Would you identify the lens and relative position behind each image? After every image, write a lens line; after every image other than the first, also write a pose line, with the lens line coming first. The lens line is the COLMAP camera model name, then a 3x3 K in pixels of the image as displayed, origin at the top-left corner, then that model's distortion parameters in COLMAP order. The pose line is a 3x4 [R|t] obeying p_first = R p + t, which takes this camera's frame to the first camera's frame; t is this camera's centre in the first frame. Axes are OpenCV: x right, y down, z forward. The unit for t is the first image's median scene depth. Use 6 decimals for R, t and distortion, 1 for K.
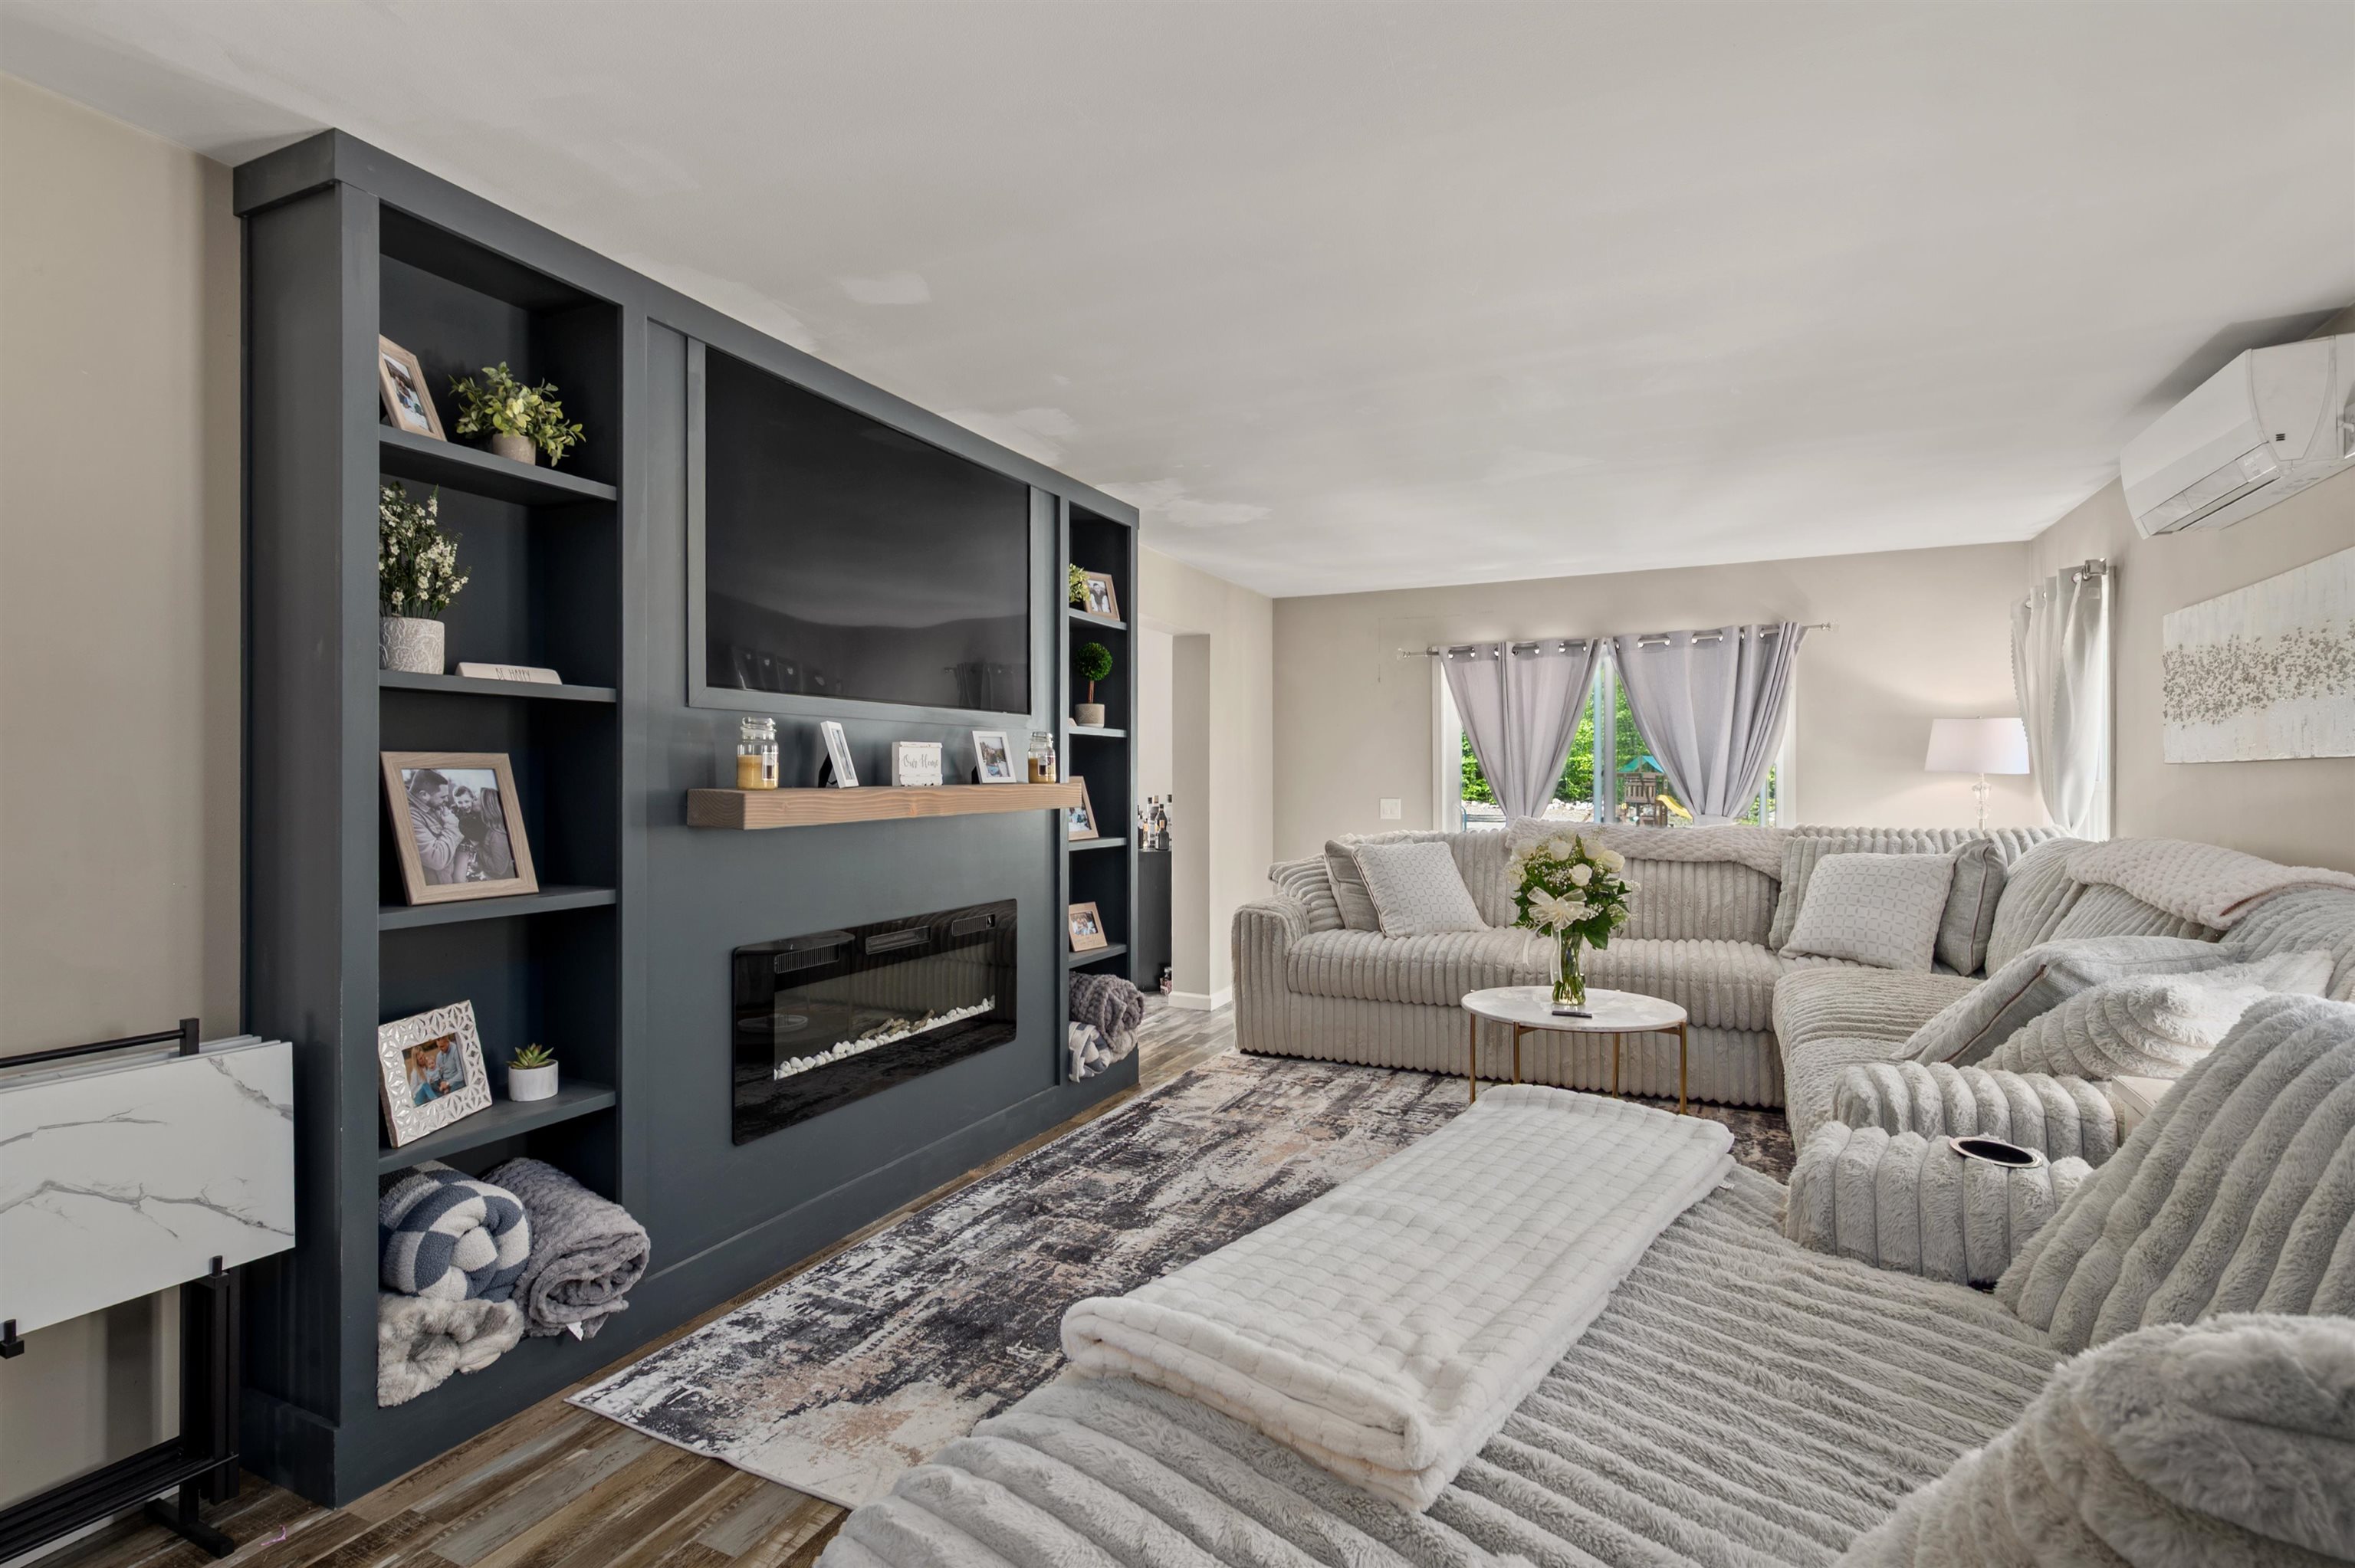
lens RADIAL K [[1151.0, 0, 1177.5], [0, 1151.0, 784.0], [0, 0, 1]] dist [-0.000394, -0.000037]
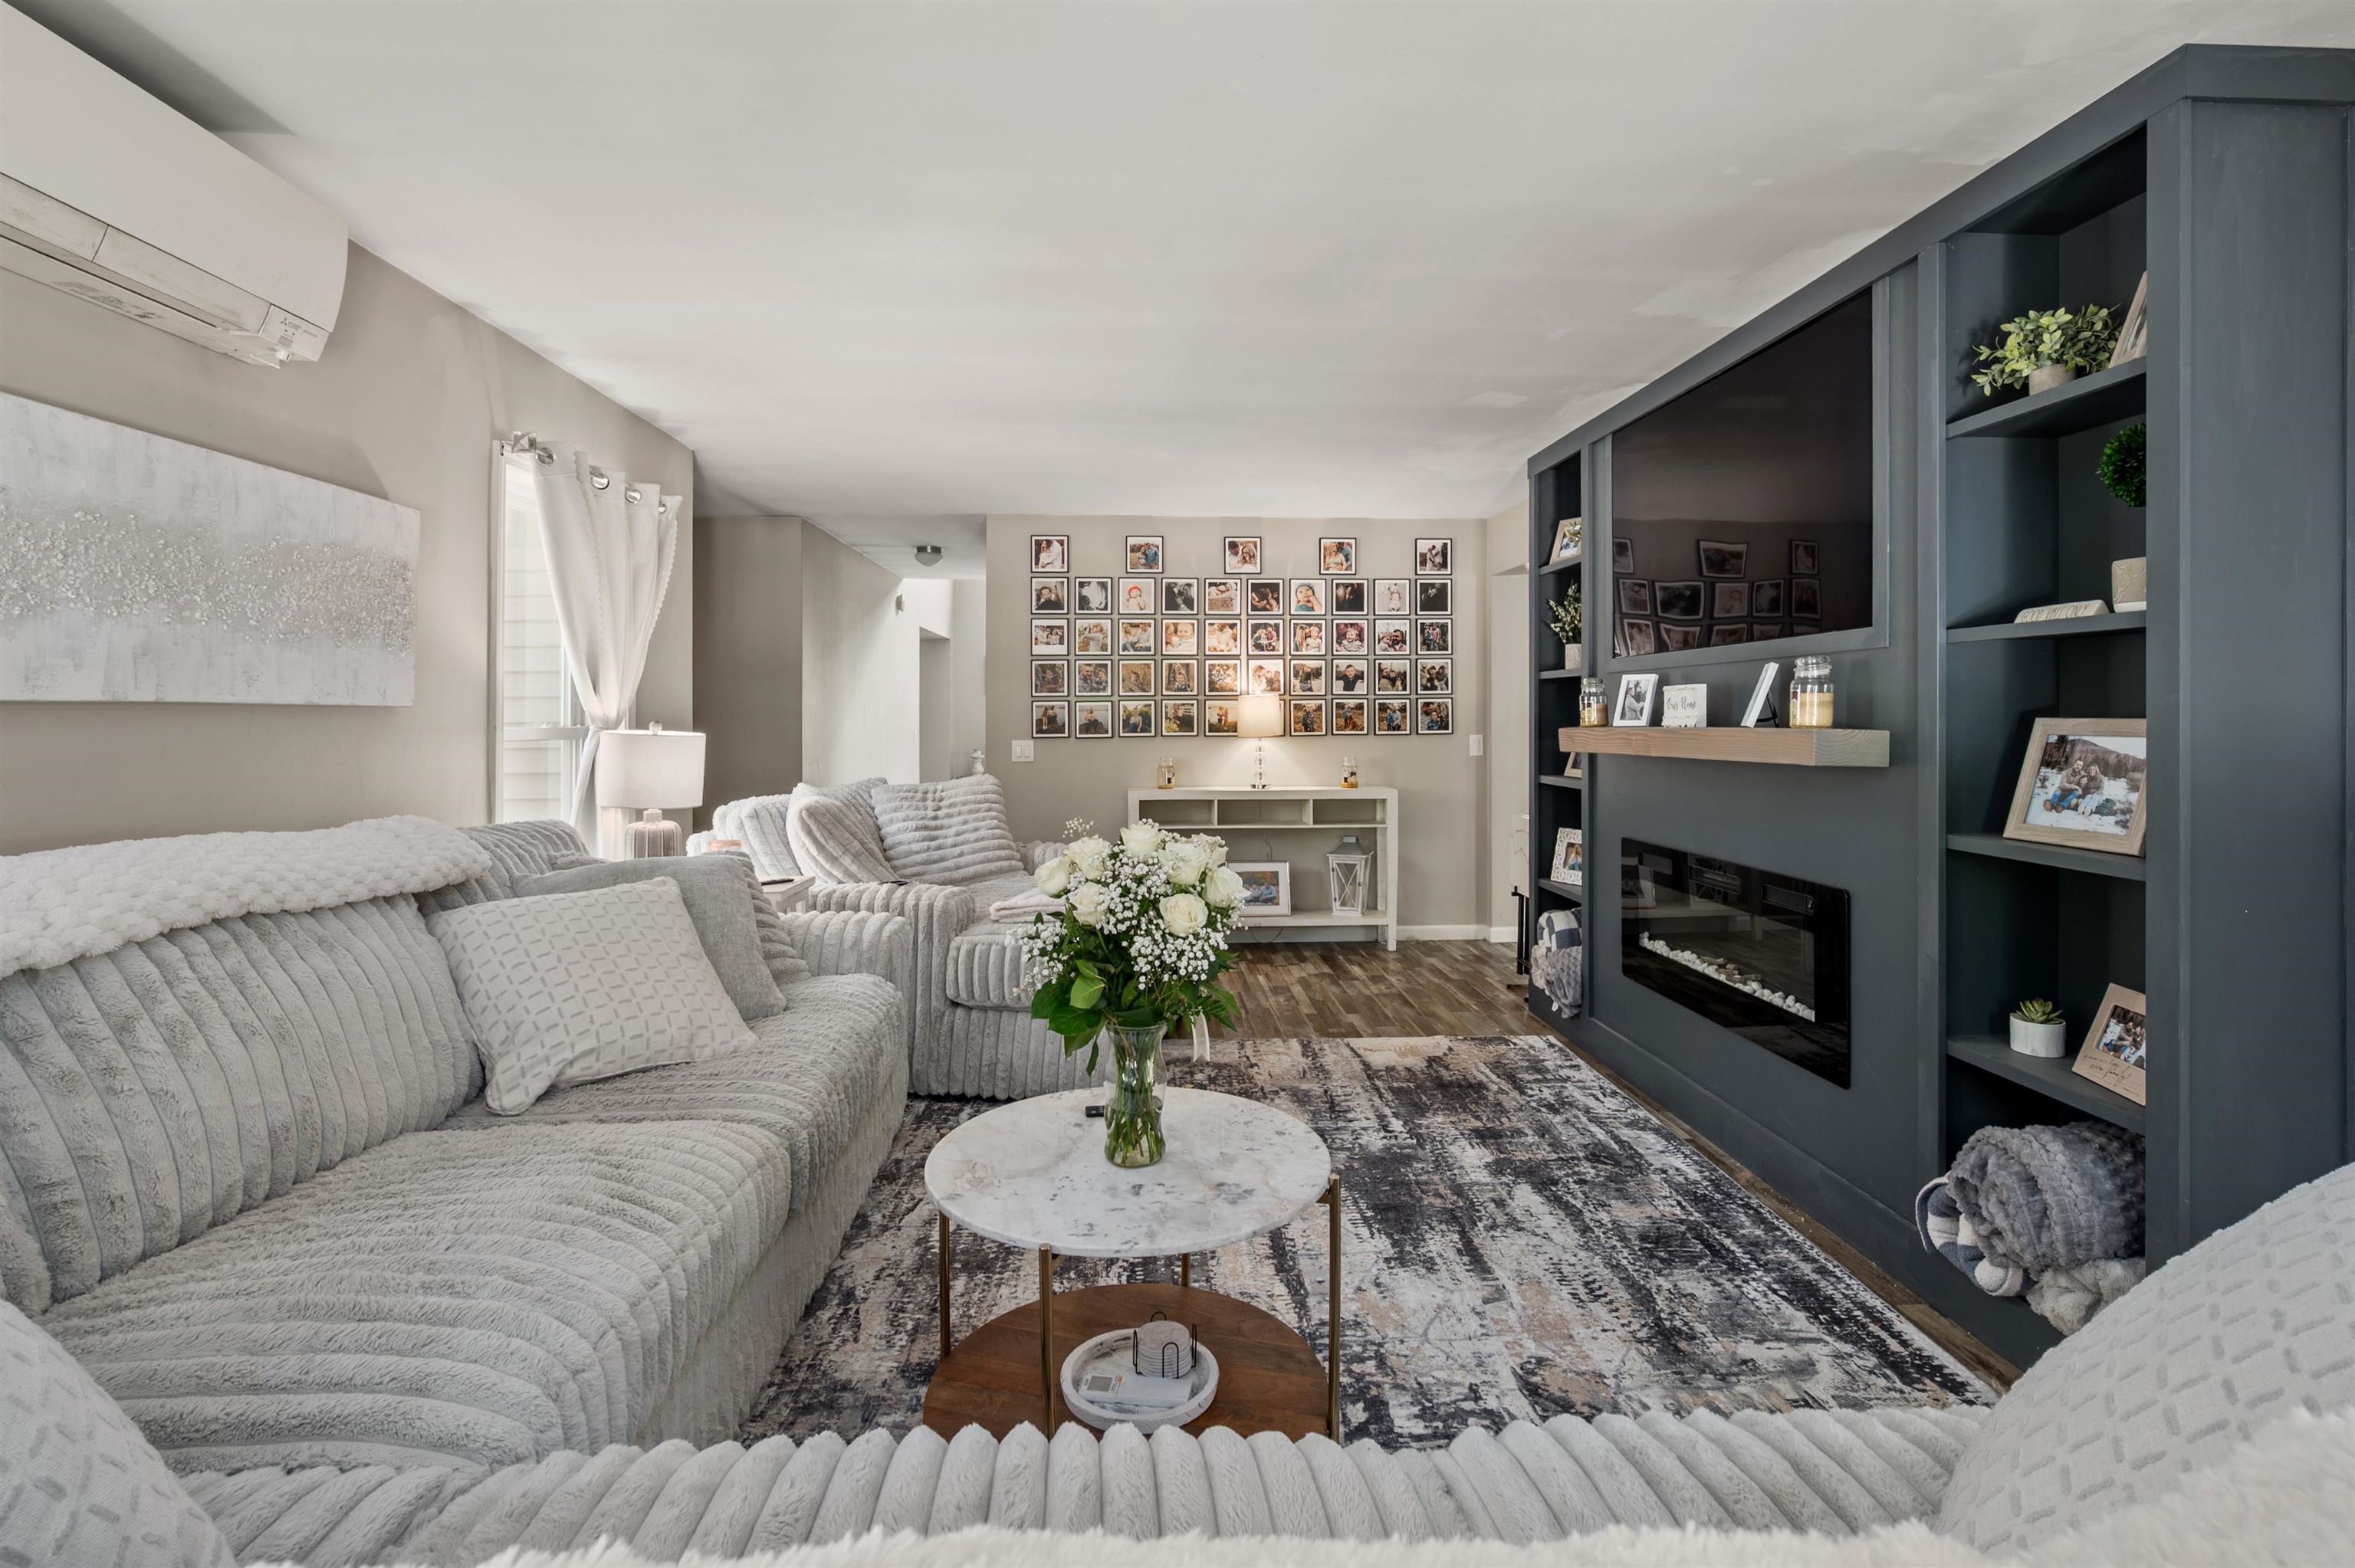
lens RADIAL K [[1076.3, 0, 1182.0], [0, 1076.3, 713.4], [0, 0, 1]] dist [-0.000333, -0.000012]
pose [[-0.884122, -0.000444, -0.467256, 0.597898], [-0.001015, 0.999999, 0.000970, -0.010992], [0.467255, 0.001332, -0.884122, 1.573638]]
